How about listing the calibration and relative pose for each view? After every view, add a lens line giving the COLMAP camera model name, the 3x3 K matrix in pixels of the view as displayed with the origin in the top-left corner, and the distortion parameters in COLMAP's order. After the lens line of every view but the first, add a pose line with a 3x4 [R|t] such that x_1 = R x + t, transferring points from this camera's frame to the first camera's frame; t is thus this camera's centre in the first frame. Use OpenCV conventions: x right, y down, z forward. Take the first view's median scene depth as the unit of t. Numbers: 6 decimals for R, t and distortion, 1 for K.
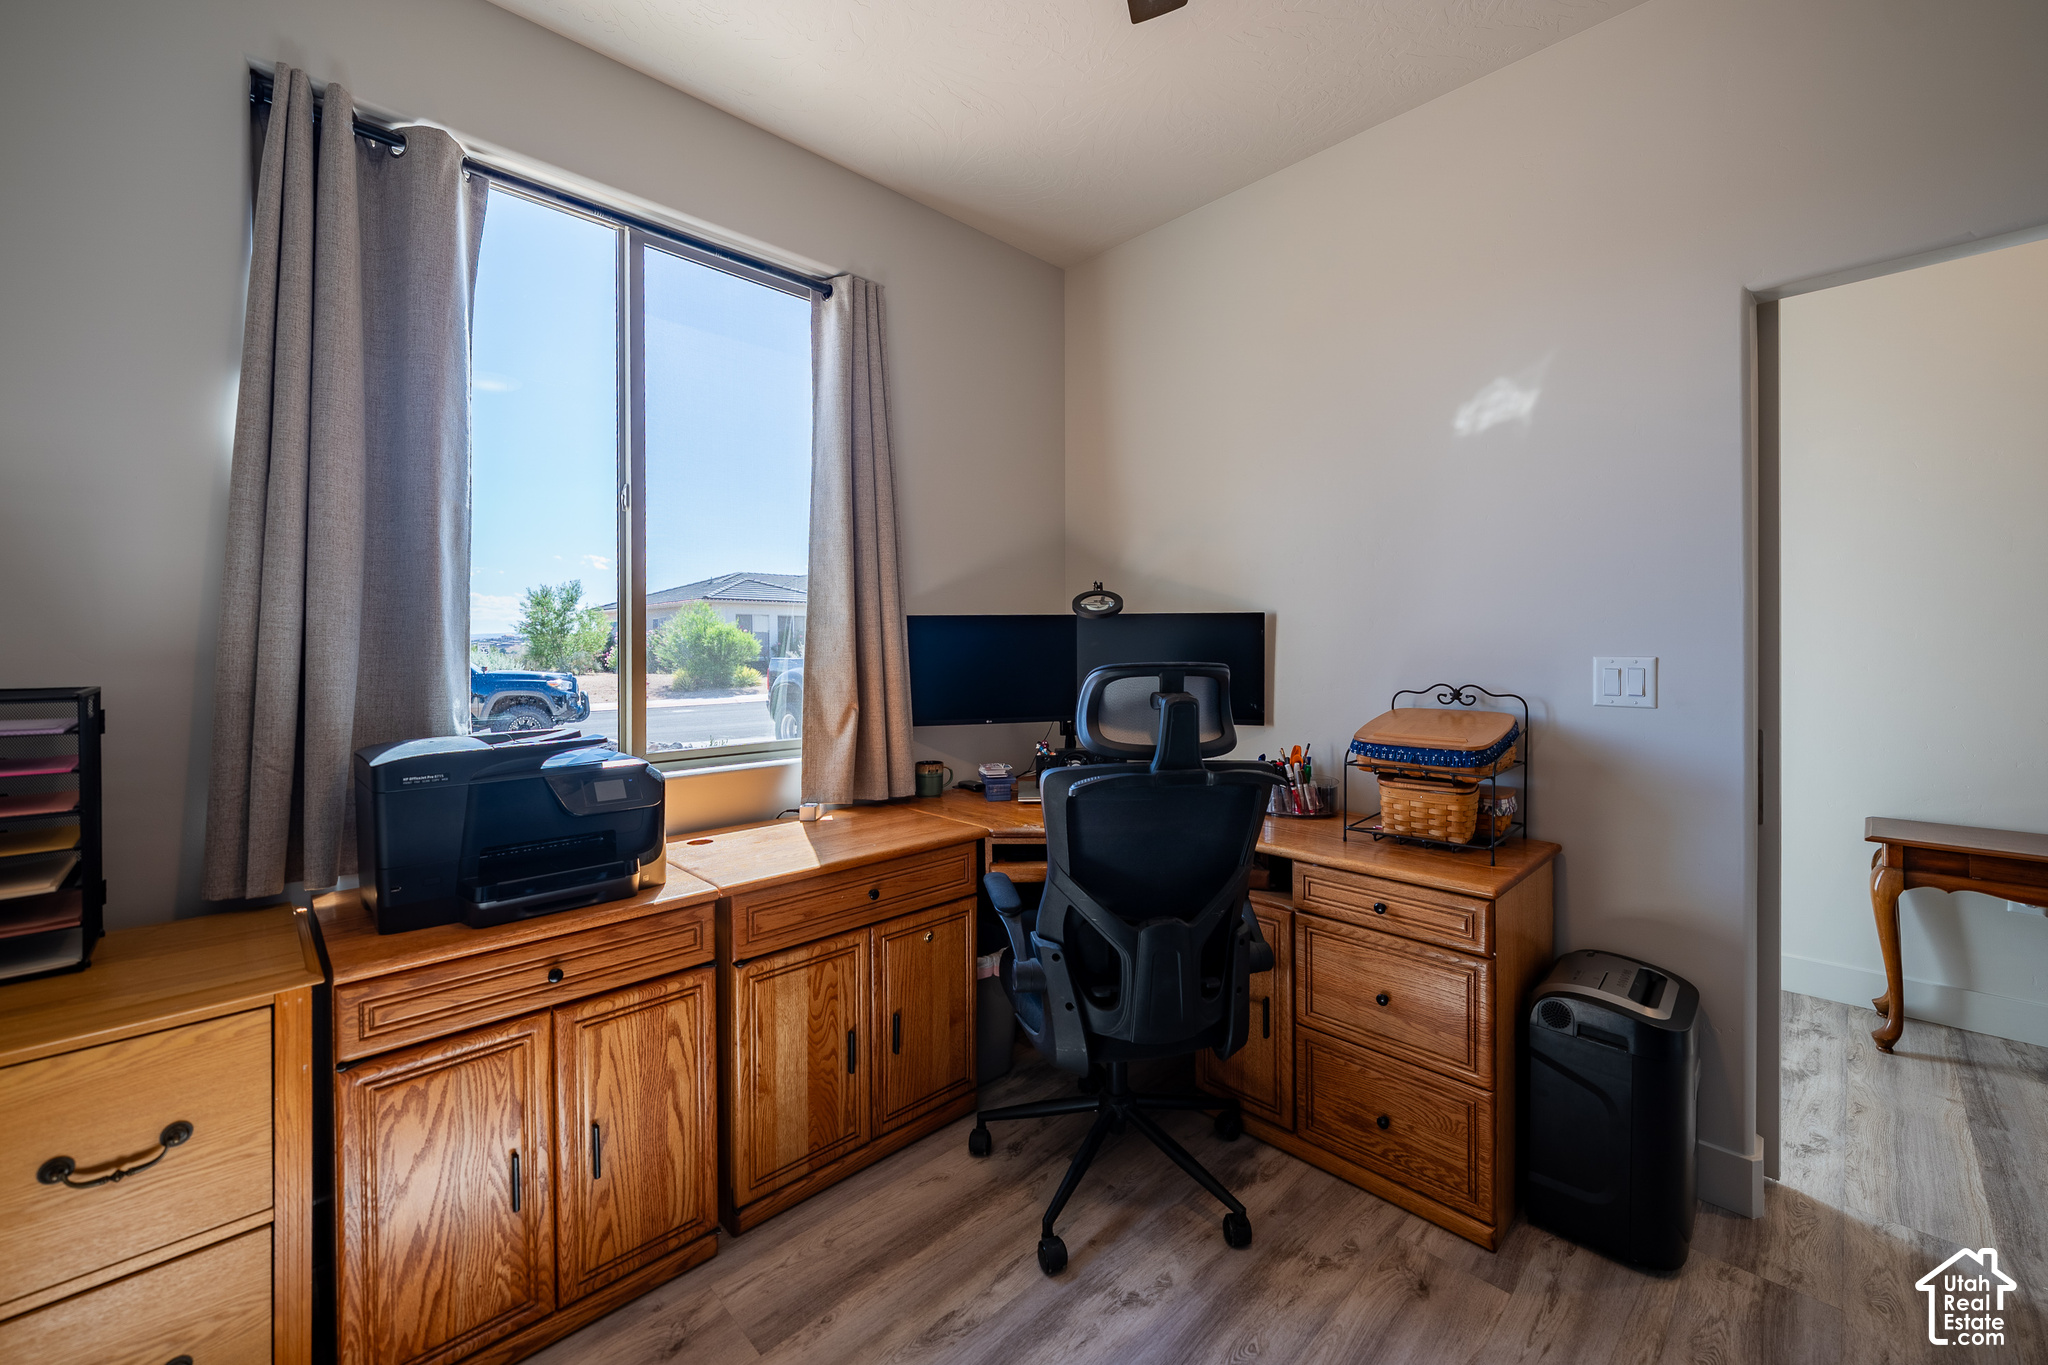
lens RADIAL K [[798.2, 0, 1018.6], [0, 798.2, 649.2], [0, 0, 1]] dist [-0.001621, -0.000358]
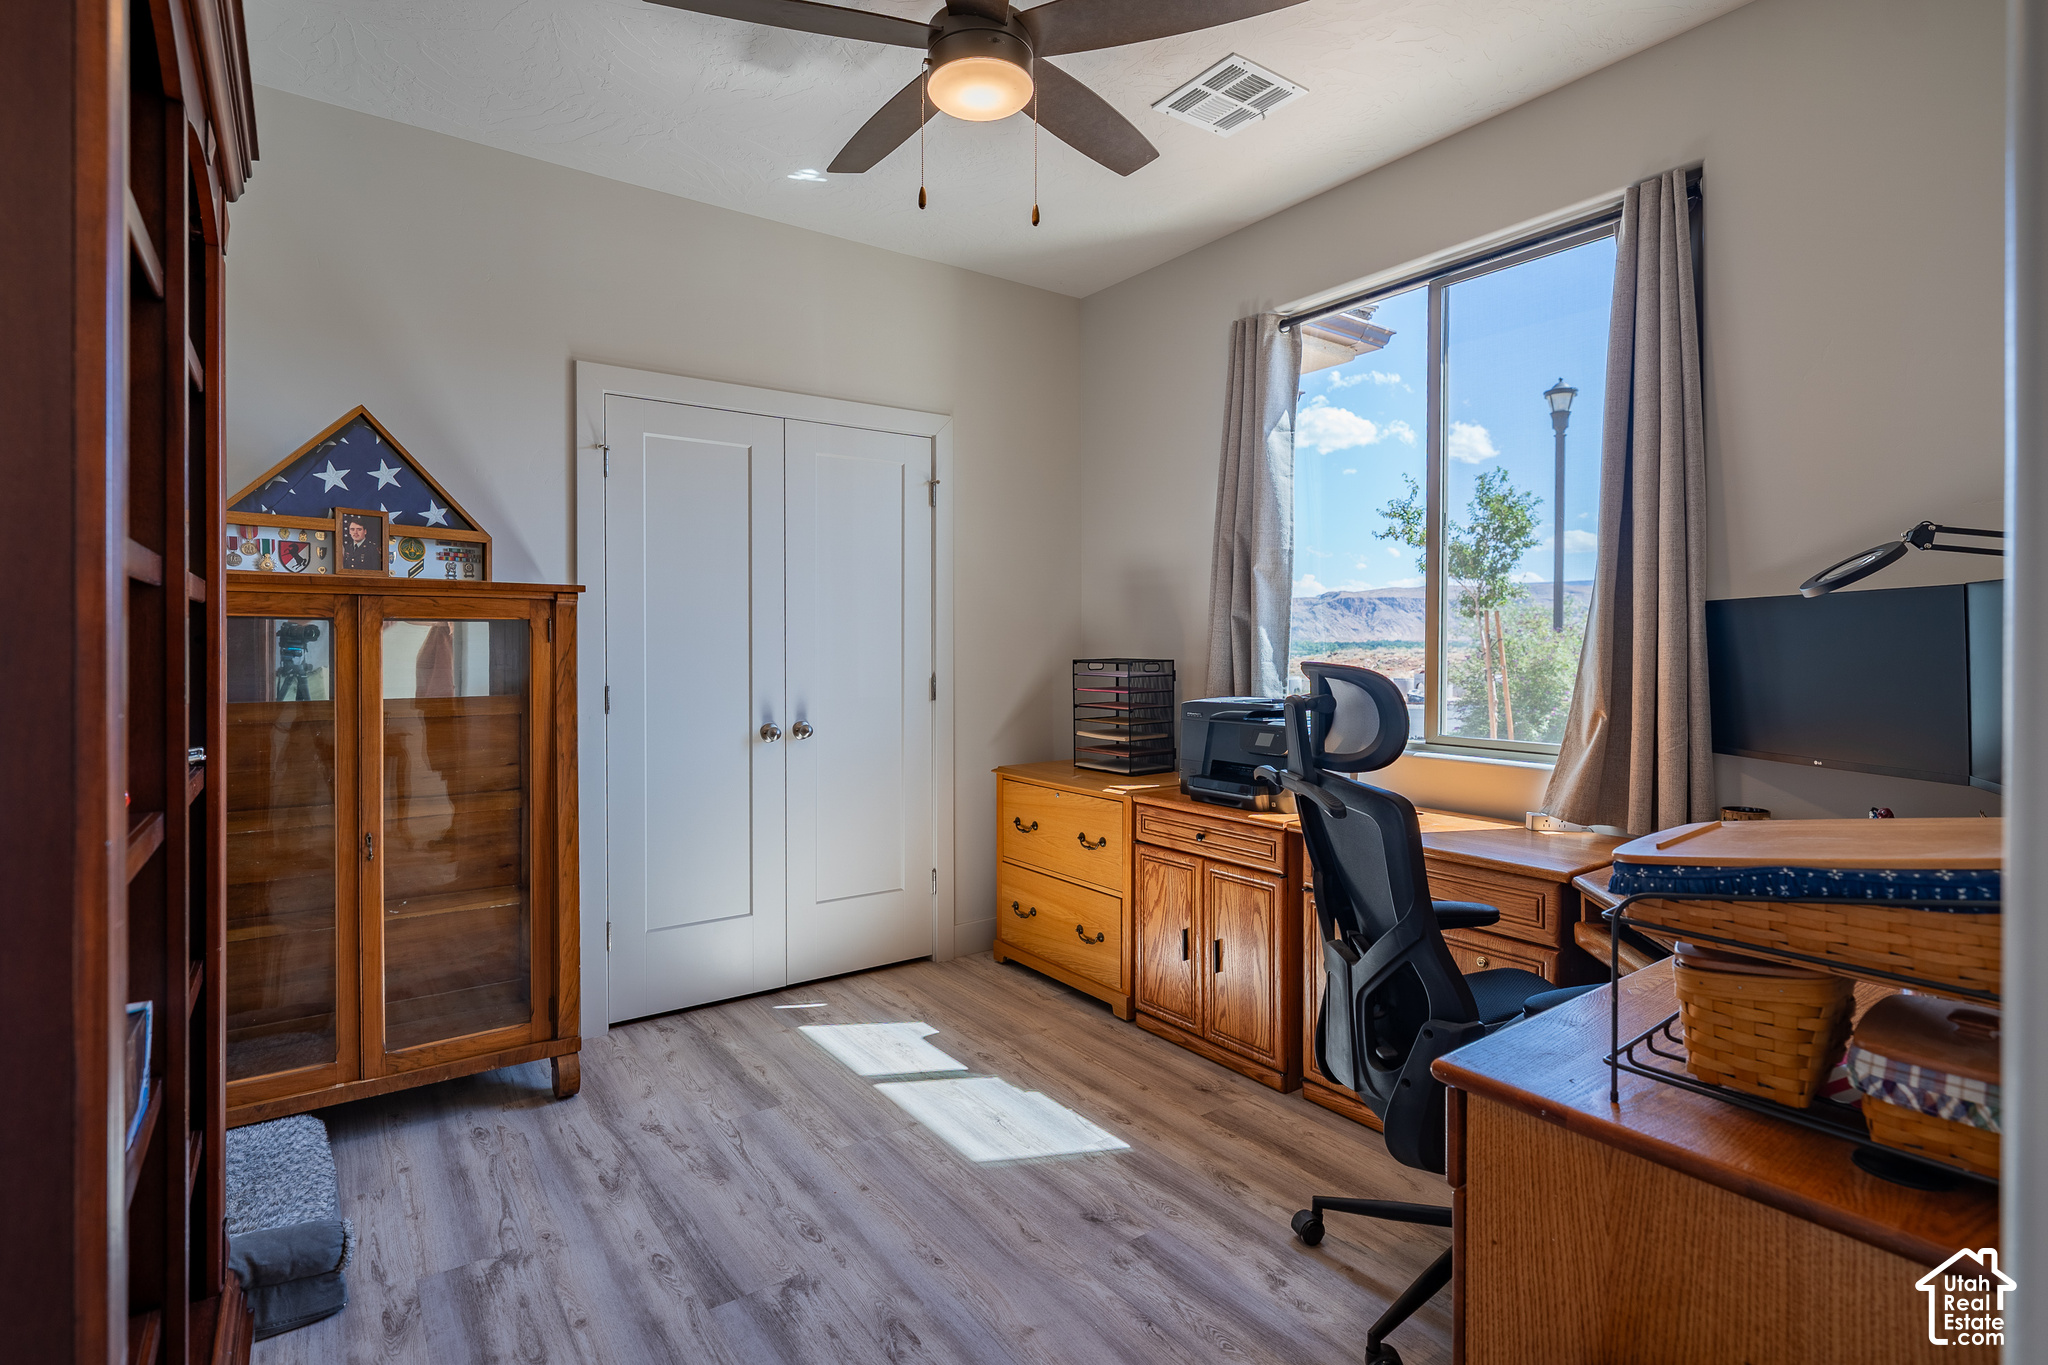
lens RADIAL K [[996.3, 0, 1019.6], [0, 996.3, 645.4], [0, 0, 1]] dist [0.000008, -0.000030]
pose [[-0.134948, 0.006985, -0.990828, 1.479542], [-0.000210, 0.999975, 0.007078, -0.010134], [0.990853, 0.001163, -0.134944, 0.862004]]
